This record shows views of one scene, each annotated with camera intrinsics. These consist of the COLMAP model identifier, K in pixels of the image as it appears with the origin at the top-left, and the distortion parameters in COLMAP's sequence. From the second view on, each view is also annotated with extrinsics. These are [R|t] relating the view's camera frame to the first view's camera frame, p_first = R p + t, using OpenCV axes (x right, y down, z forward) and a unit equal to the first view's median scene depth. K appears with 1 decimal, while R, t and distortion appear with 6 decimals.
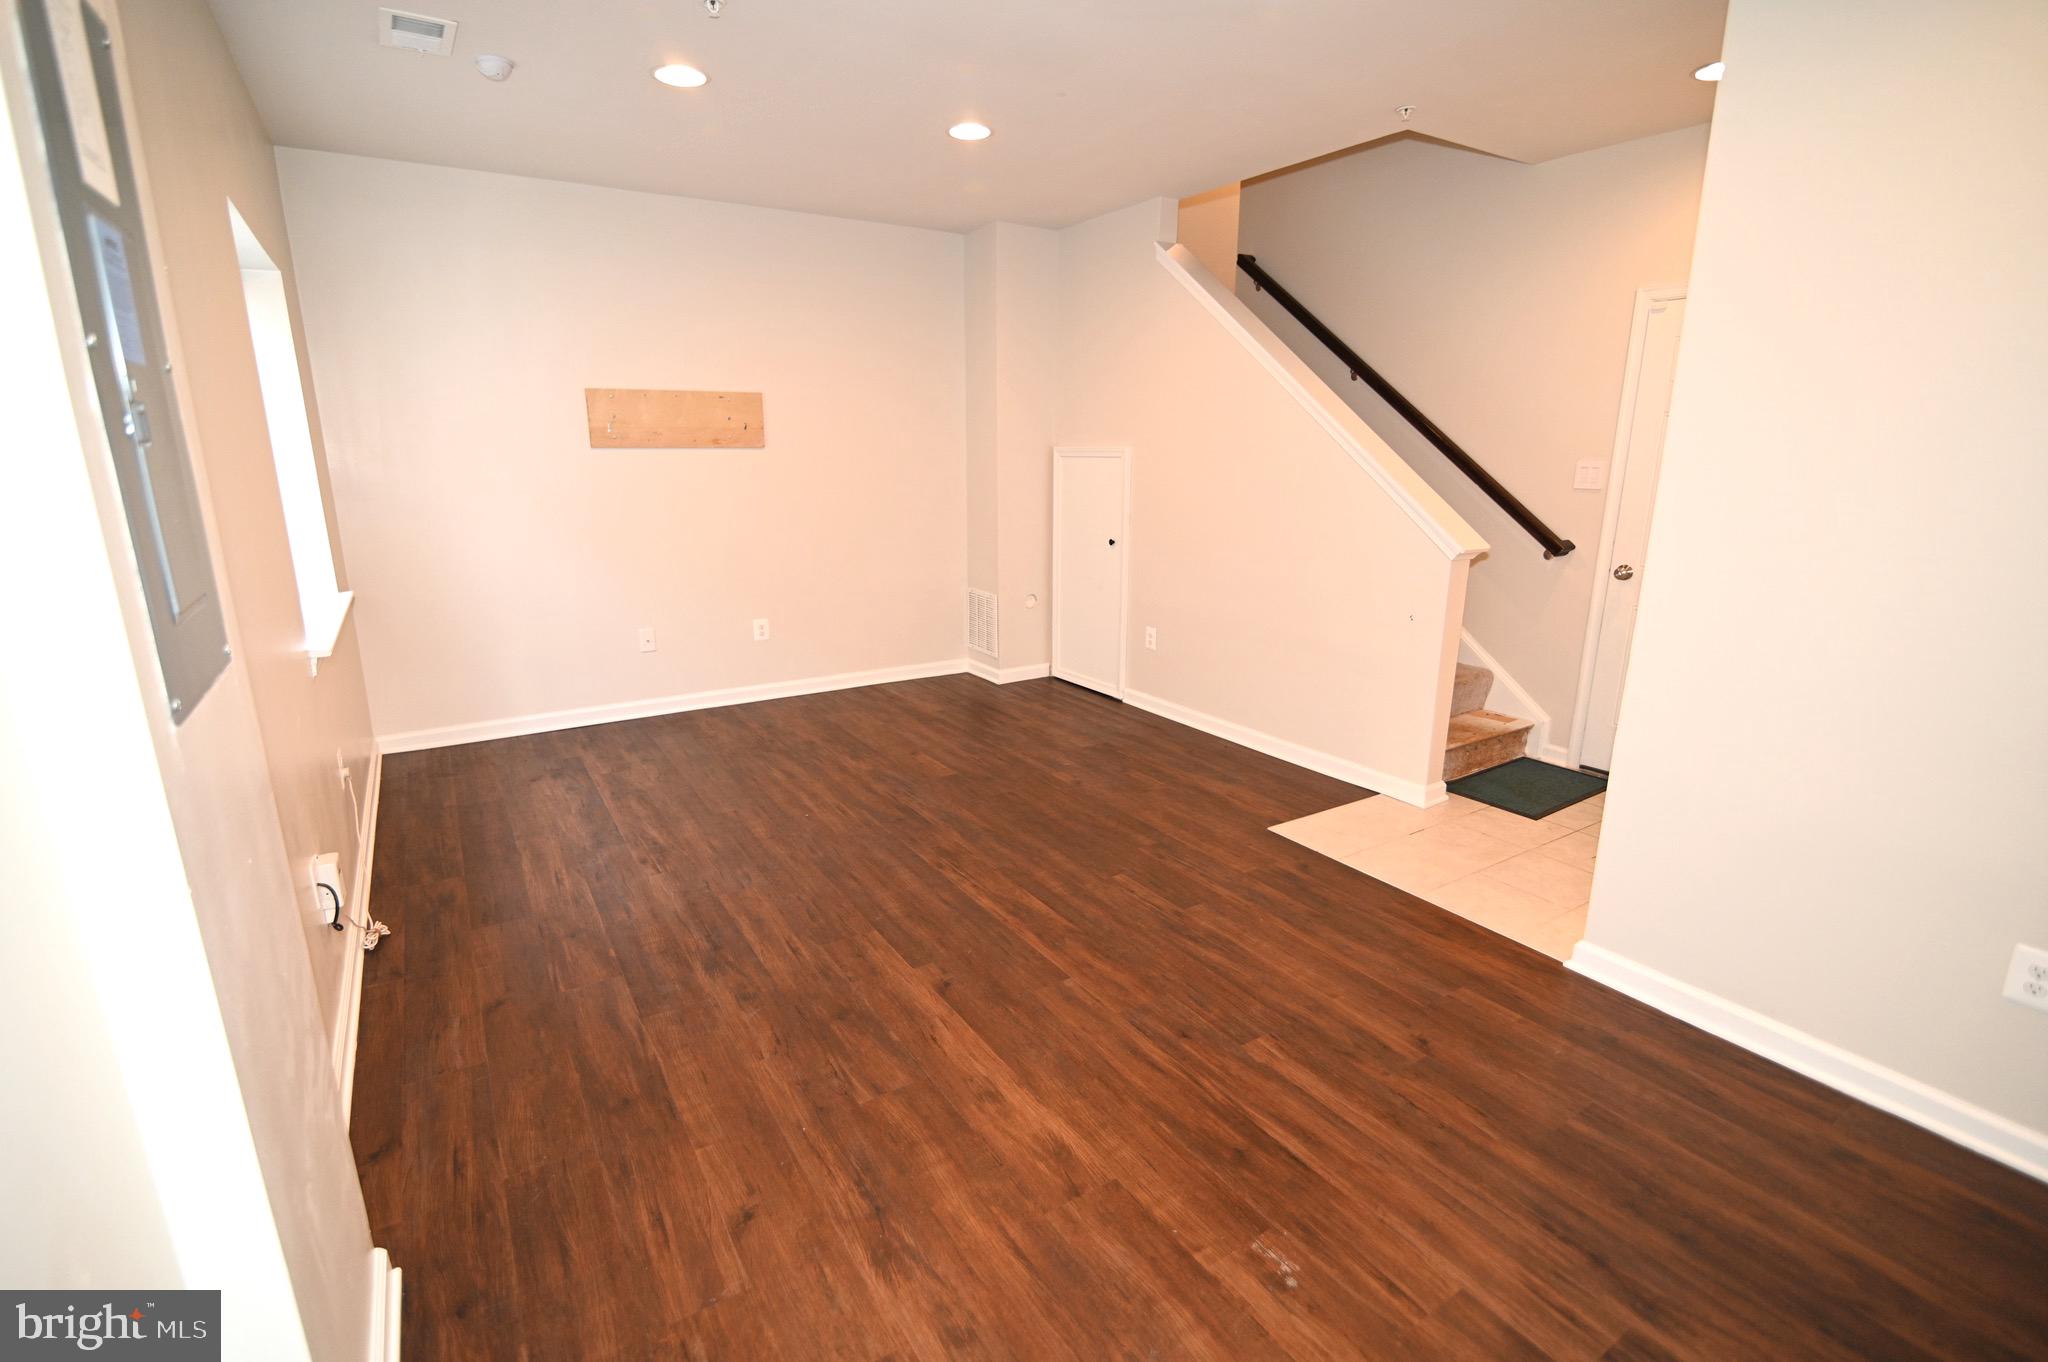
lens RADIAL K [[947.2, 0, 1014.4], [0, 947.2, 677.1], [0, 0, 1]] dist [-0.018126, -0.000277]
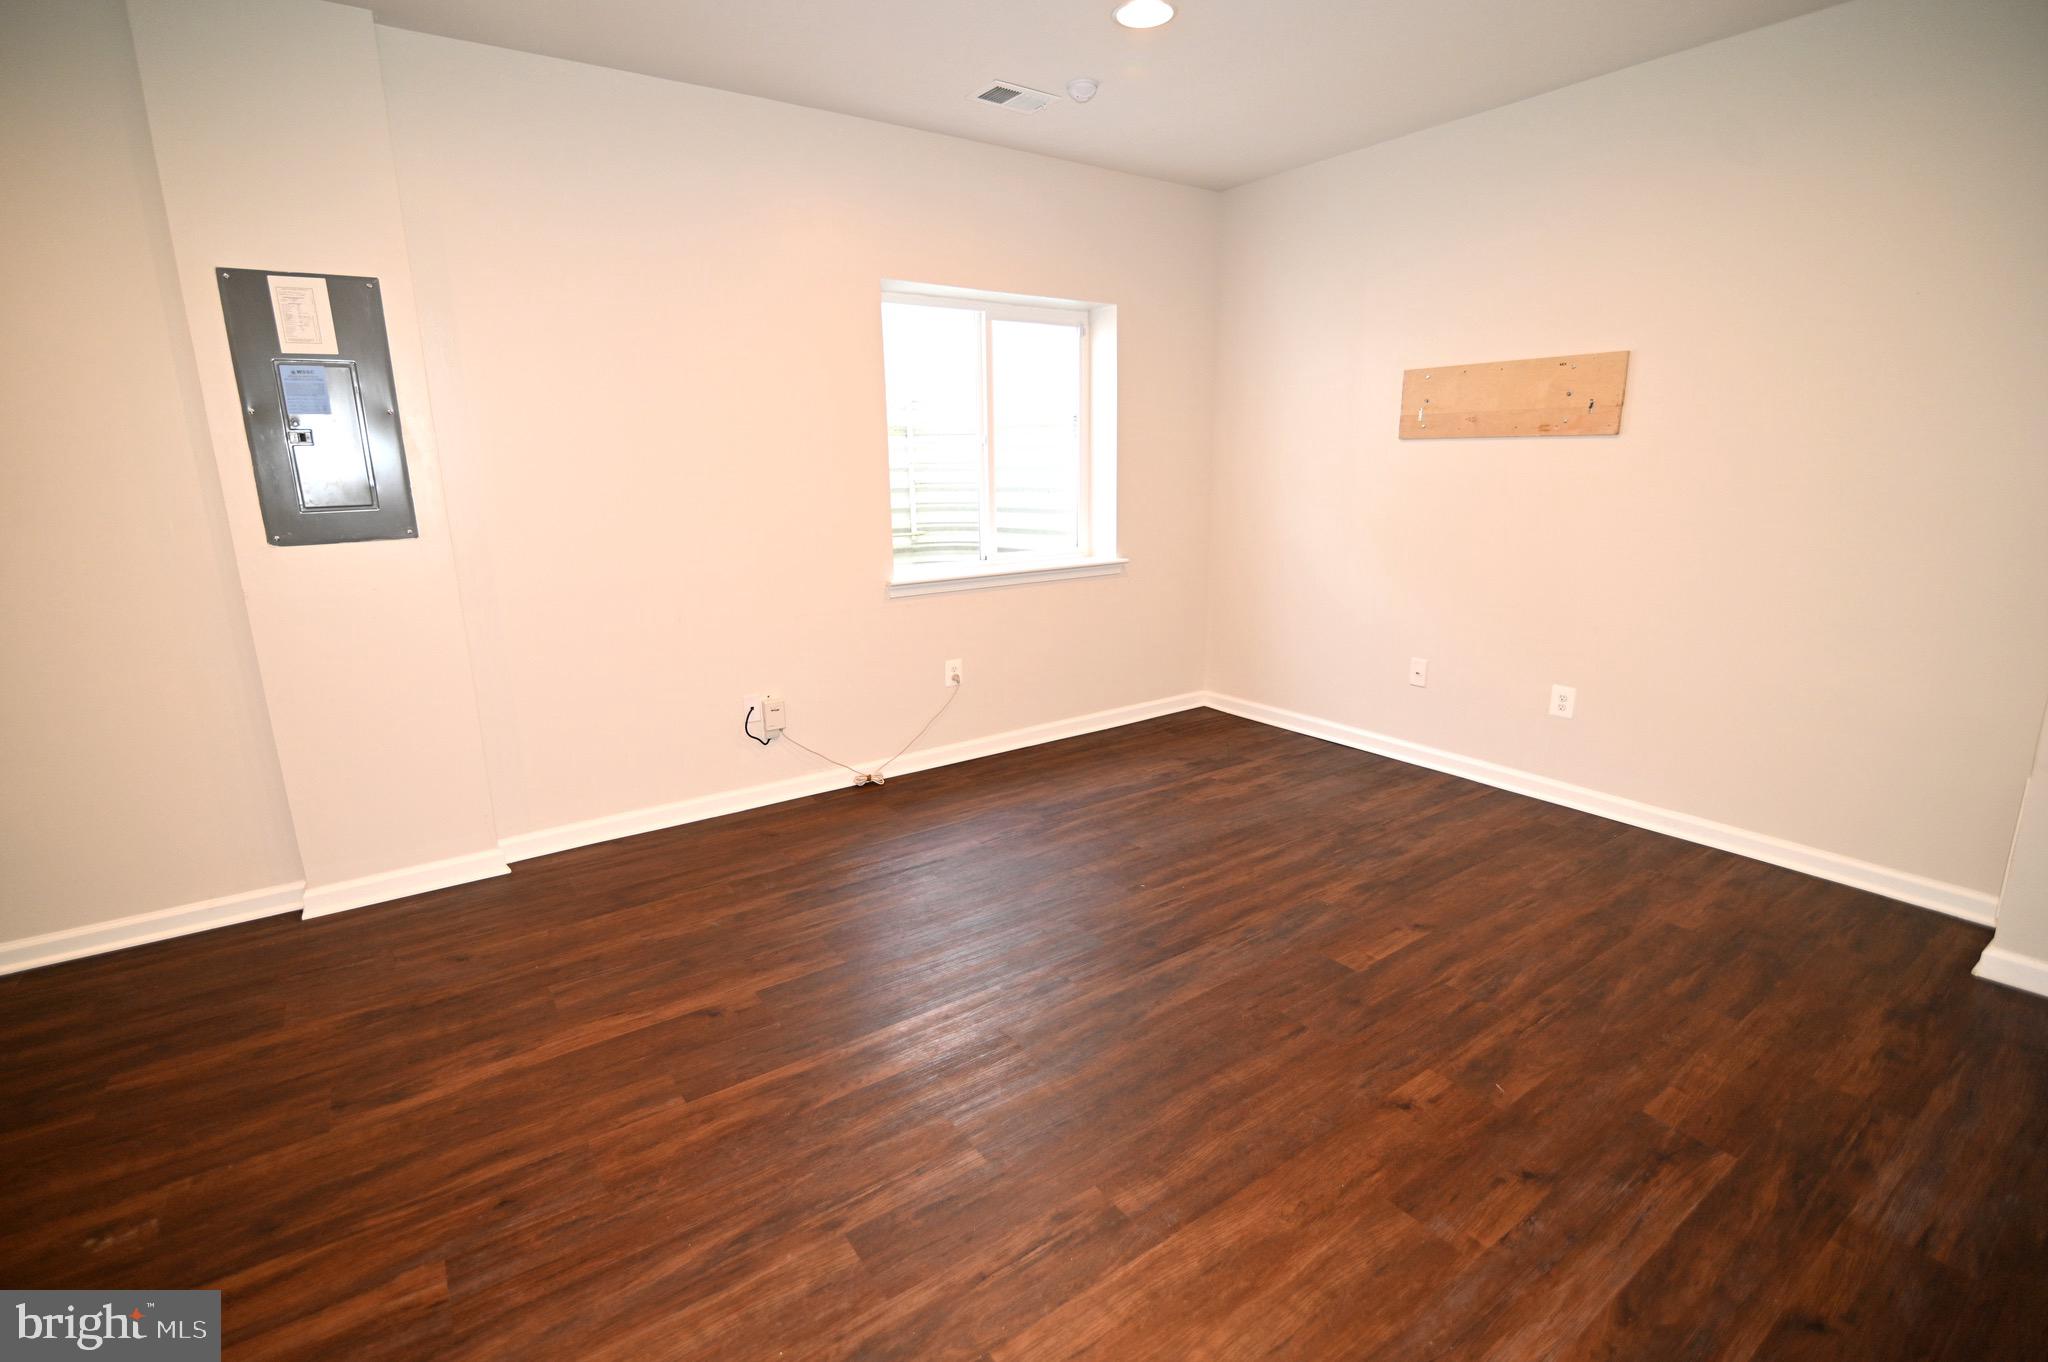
lens RADIAL K [[929.6, 0, 1022.1], [0, 929.6, 683.5], [0, 0, 1]] dist [-0.015290, 0.000127]
pose [[0.048077, 0.233568, -0.971151, 0.628870], [-0.222417, 0.950368, 0.217559, -0.210246], [0.973766, 0.205541, 0.097640, 0.949704]]
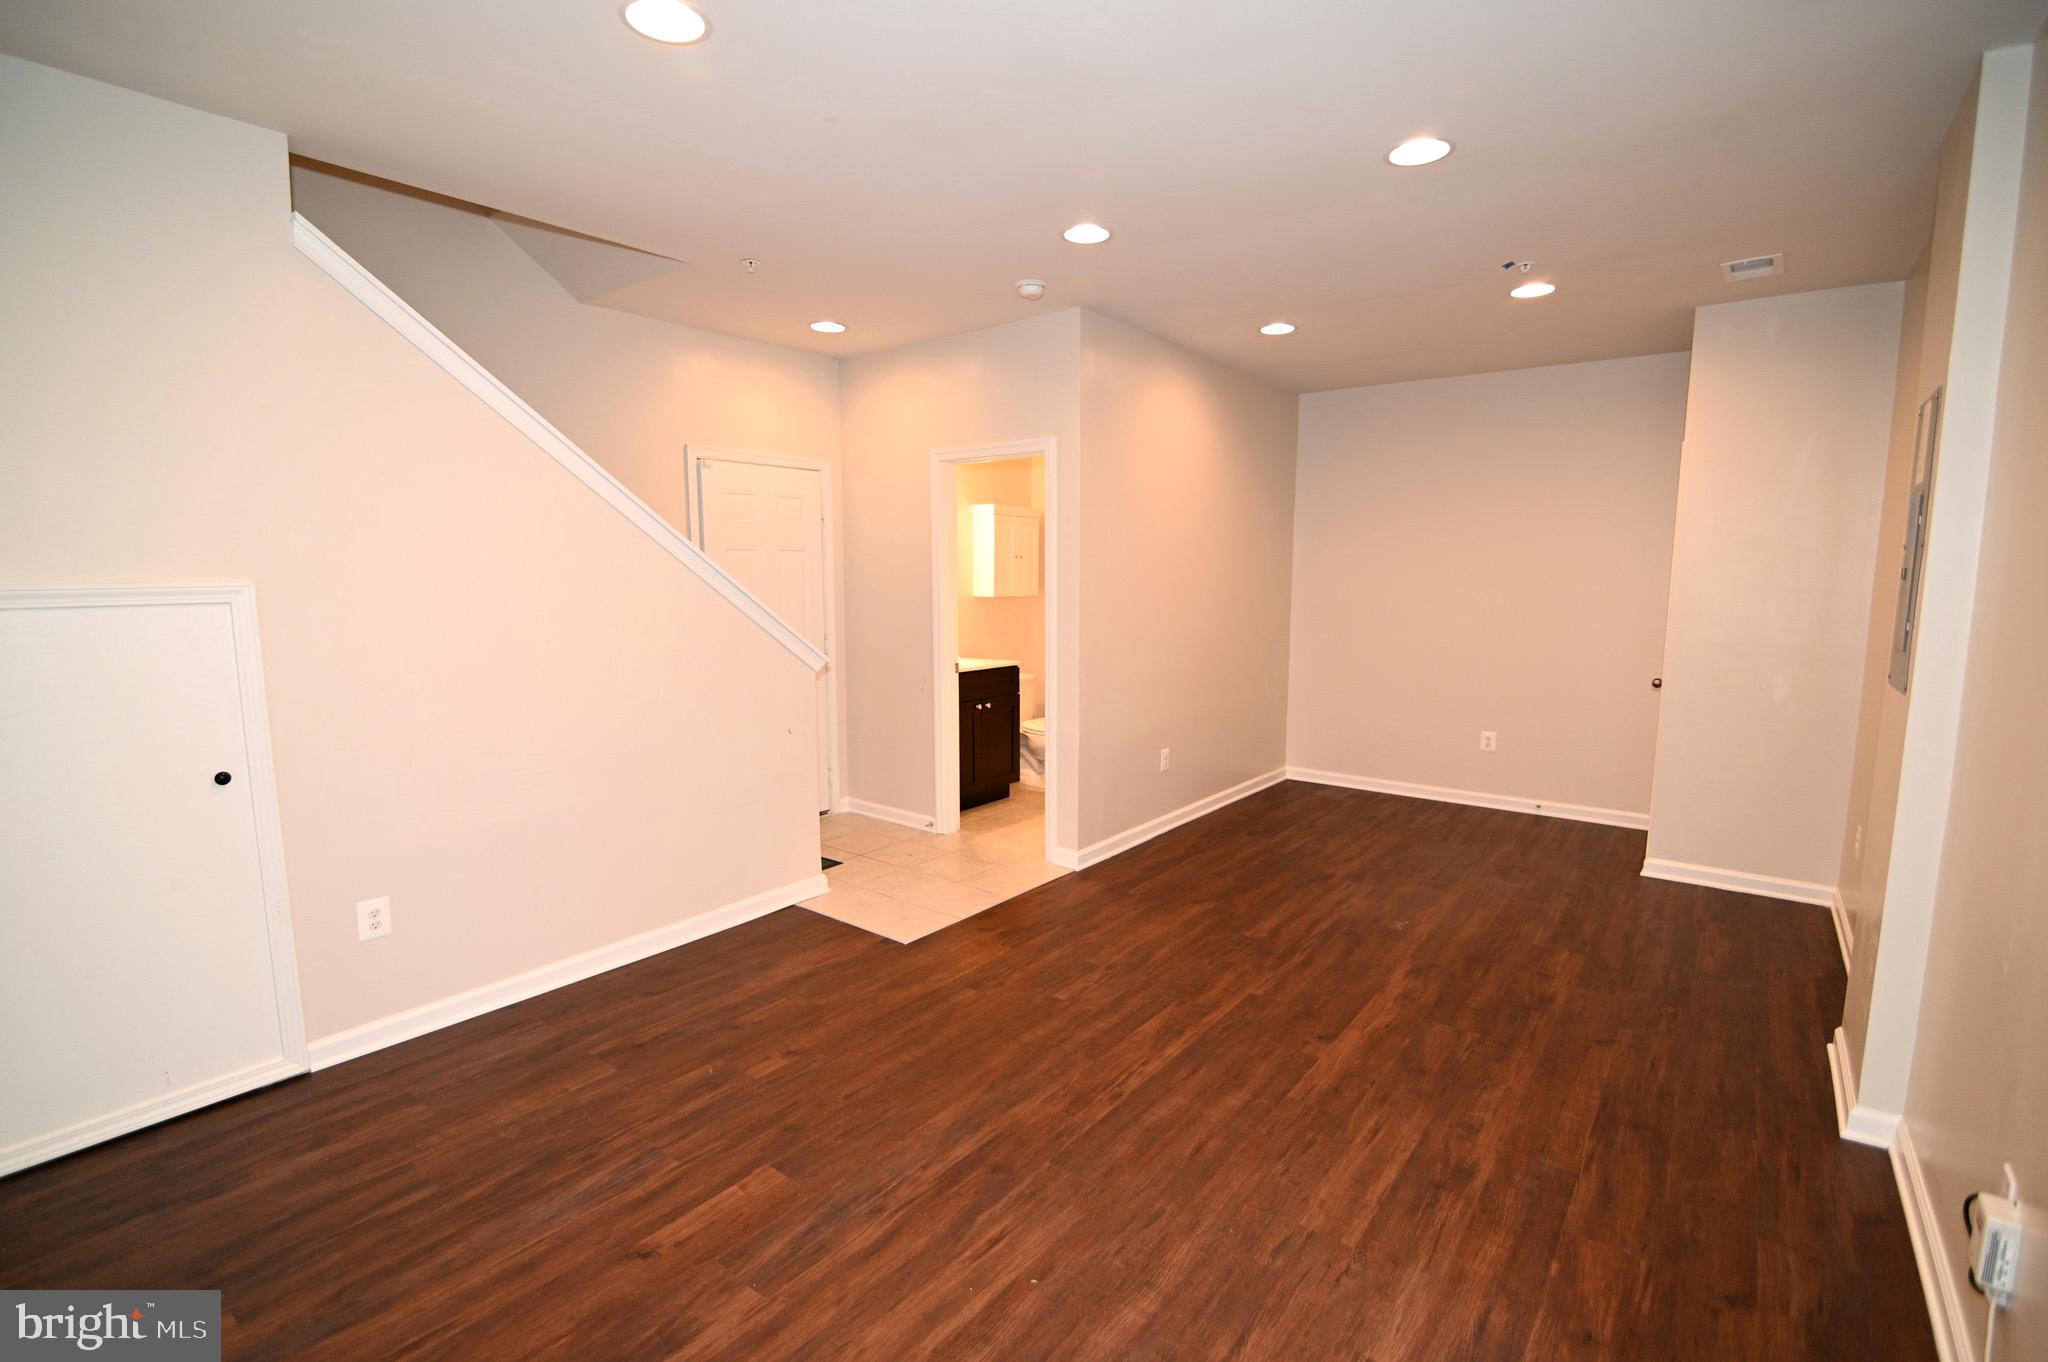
lens RADIAL K [[929.6, 0, 1022.1], [0, 929.6, 683.5], [0, 0, 1]] dist [-0.015290, 0.000127]
pose [[-0.343796, -0.117194, 0.931702, -0.791292], [0.219984, 0.954521, 0.201238, -0.329992], [-0.912913, 0.274145, -0.302380, 1.297247]]
